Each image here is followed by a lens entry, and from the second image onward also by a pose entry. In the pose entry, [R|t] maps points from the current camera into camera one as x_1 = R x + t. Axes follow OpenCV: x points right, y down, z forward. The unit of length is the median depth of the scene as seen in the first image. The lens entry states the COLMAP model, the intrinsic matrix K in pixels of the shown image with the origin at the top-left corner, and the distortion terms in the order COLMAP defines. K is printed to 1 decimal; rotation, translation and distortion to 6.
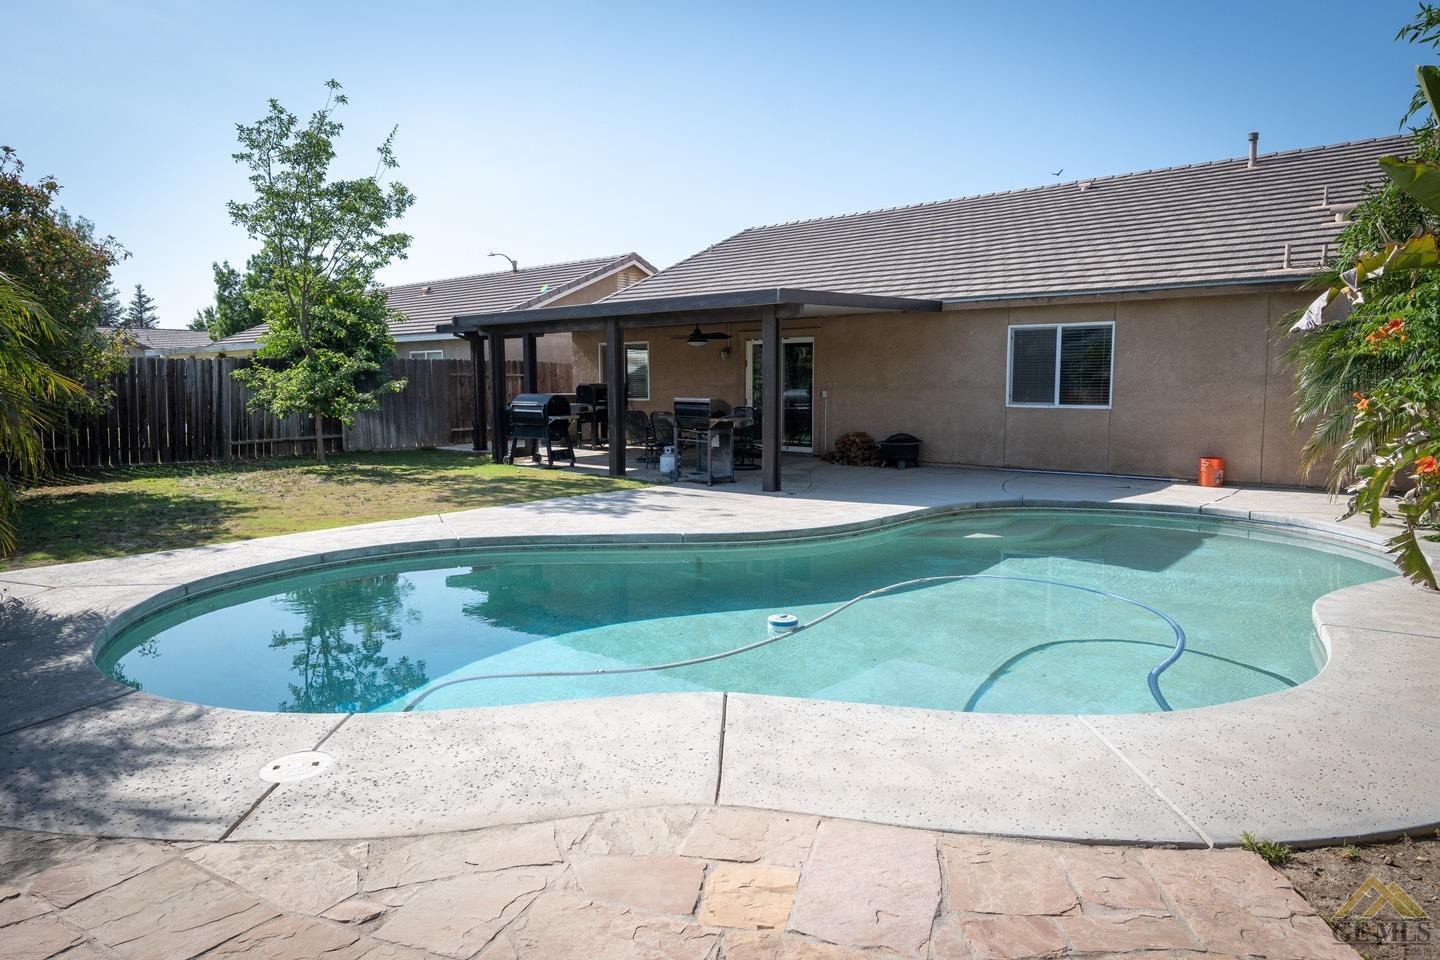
lens RADIAL K [[883.1, 0, 727.0], [0, 883.1, 479.1], [0, 0, 1]] dist [-0.003570, 0.000076]
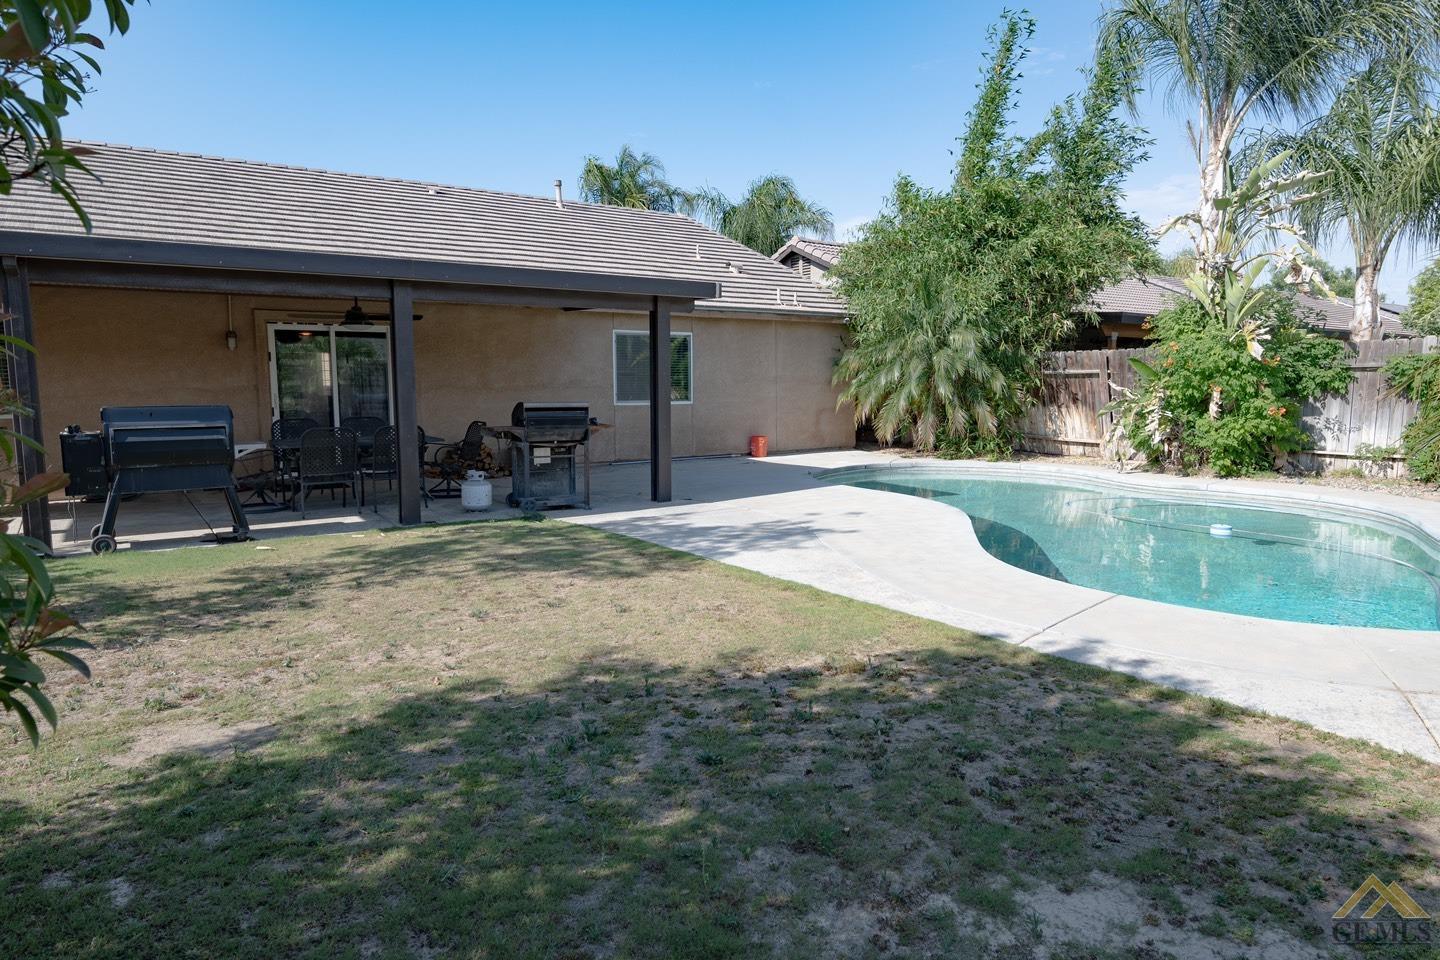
lens RADIAL K [[883.1, 0, 727.0], [0, 883.1, 479.1], [0, 0, 1]] dist [-0.003570, 0.000076]
pose [[0.256551, -0.104184, 0.960899, -0.633249], [0.111015, 0.990770, 0.077783, -0.056543], [-0.960134, 0.086719, 0.265749, 0.543185]]
